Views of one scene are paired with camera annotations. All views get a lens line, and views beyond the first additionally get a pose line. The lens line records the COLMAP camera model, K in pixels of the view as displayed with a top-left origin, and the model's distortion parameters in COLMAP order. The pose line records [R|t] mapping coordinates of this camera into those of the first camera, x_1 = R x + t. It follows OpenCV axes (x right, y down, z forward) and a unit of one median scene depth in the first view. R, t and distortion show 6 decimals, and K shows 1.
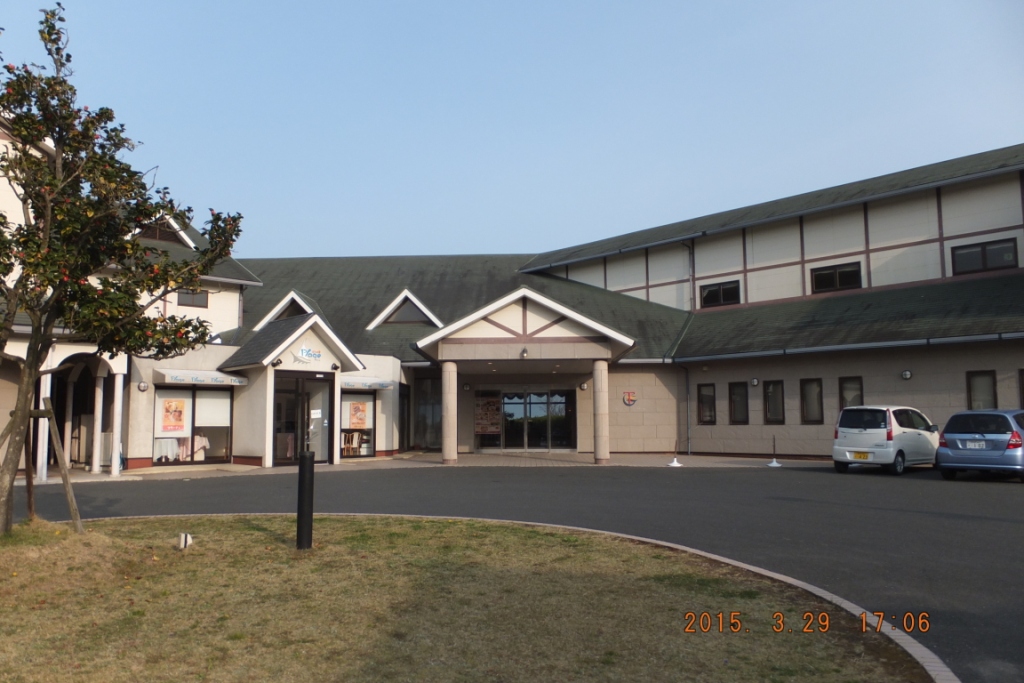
lens RADIAL K [[782.8, 0, 504.9], [0, 782.8, 345.4], [0, 0, 1]] dist [-0.022265, 0.006638]
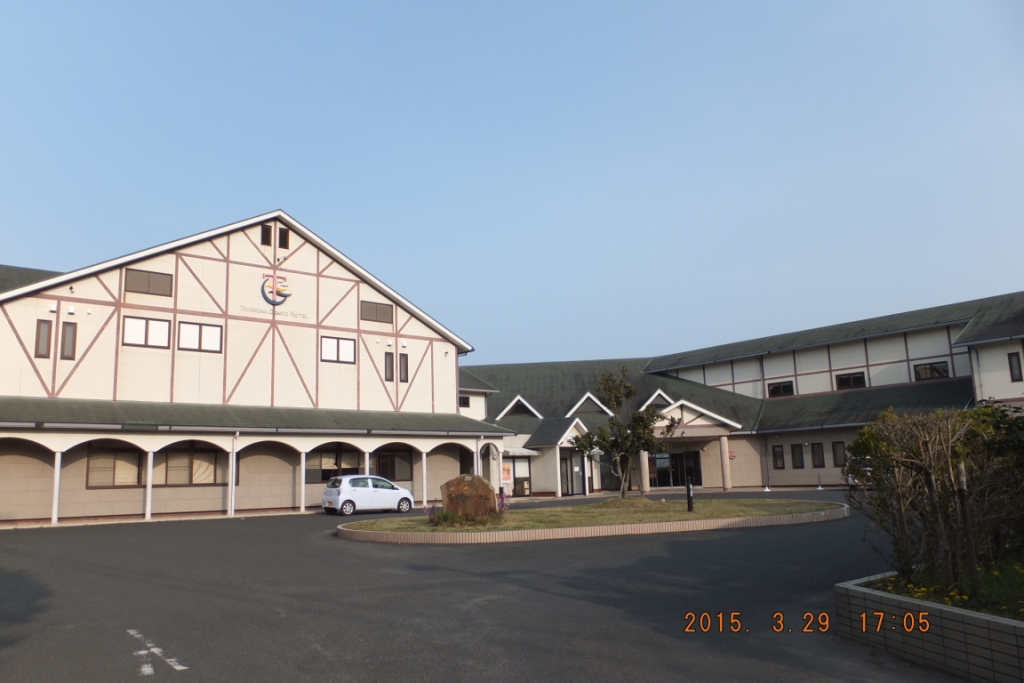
lens RADIAL K [[782.8, 0, 506.4], [0, 782.8, 344.1], [0, 0, 1]] dist [-0.022265, 0.006638]
pose [[0.998395, -0.034952, -0.044570, -0.262284], [0.031701, 0.996925, -0.071666, -0.071133], [0.046938, 0.070138, 0.996432, -0.781026]]
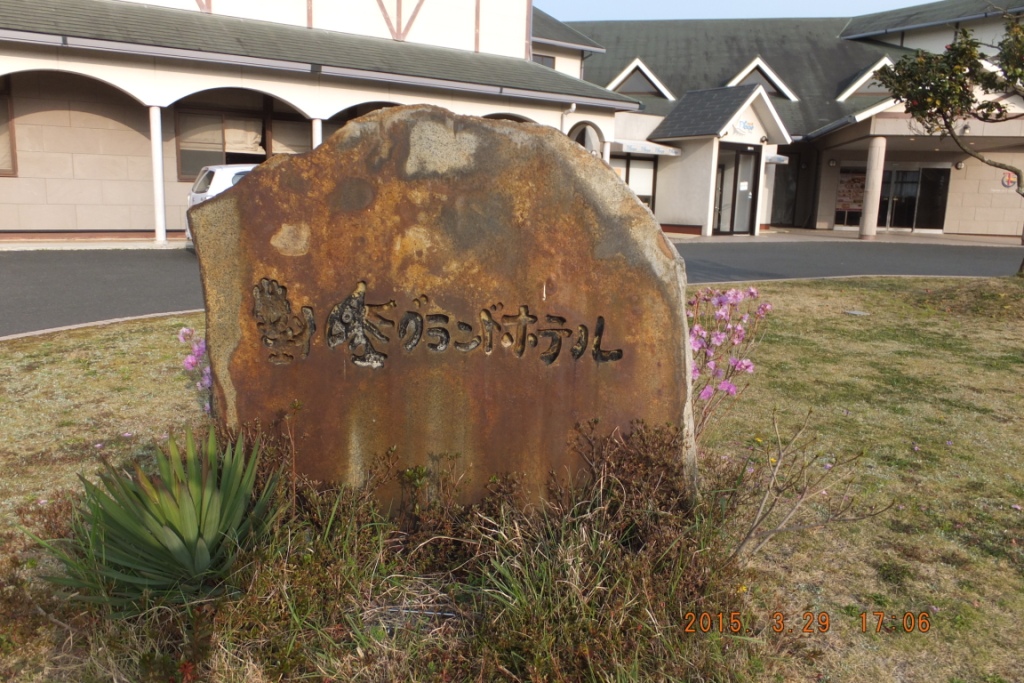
lens RADIAL K [[782.8, 0, 503.8], [0, 782.8, 349.8], [0, 0, 1]] dist [-0.022265, 0.006638]
pose [[0.986878, 0.060109, -0.149860, -0.320267], [-0.014653, 0.957634, 0.287614, 0.002204], [0.160800, -0.281644, 0.945949, -0.072736]]
